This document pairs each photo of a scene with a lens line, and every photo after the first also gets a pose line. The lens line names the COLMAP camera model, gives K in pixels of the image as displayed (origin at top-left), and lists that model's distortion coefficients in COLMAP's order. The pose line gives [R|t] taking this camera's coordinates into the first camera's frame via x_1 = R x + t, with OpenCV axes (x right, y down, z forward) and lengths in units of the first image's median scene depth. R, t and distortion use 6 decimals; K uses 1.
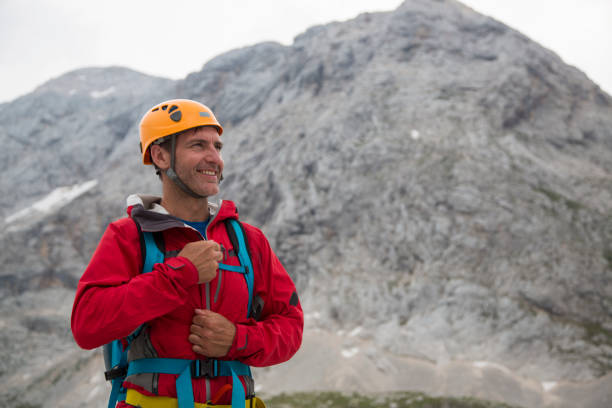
lens RADIAL K [[591.7, 0, 309.2], [0, 591.7, 206.9], [0, 0, 1]] dist [0.063026, 0.000000]
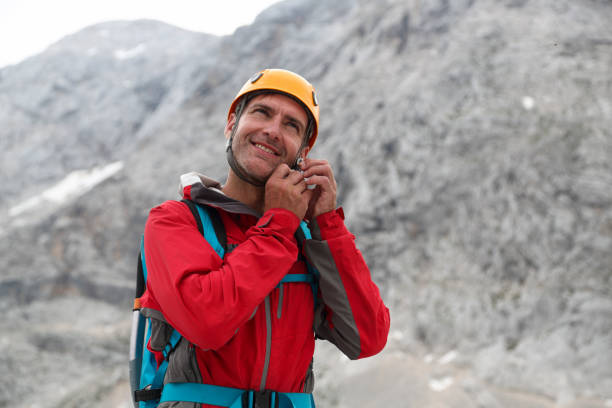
lens RADIAL K [[591.7, 0, 303.4], [0, 591.7, 207.9], [0, 0, 1]] dist [0.063026, 0.000000]
pose [[0.991988, 0.005211, -0.126224, -0.013152], [-0.002882, 0.999822, 0.018622, 0.000521], [0.126299, -0.018109, 0.991827, 0.207749]]
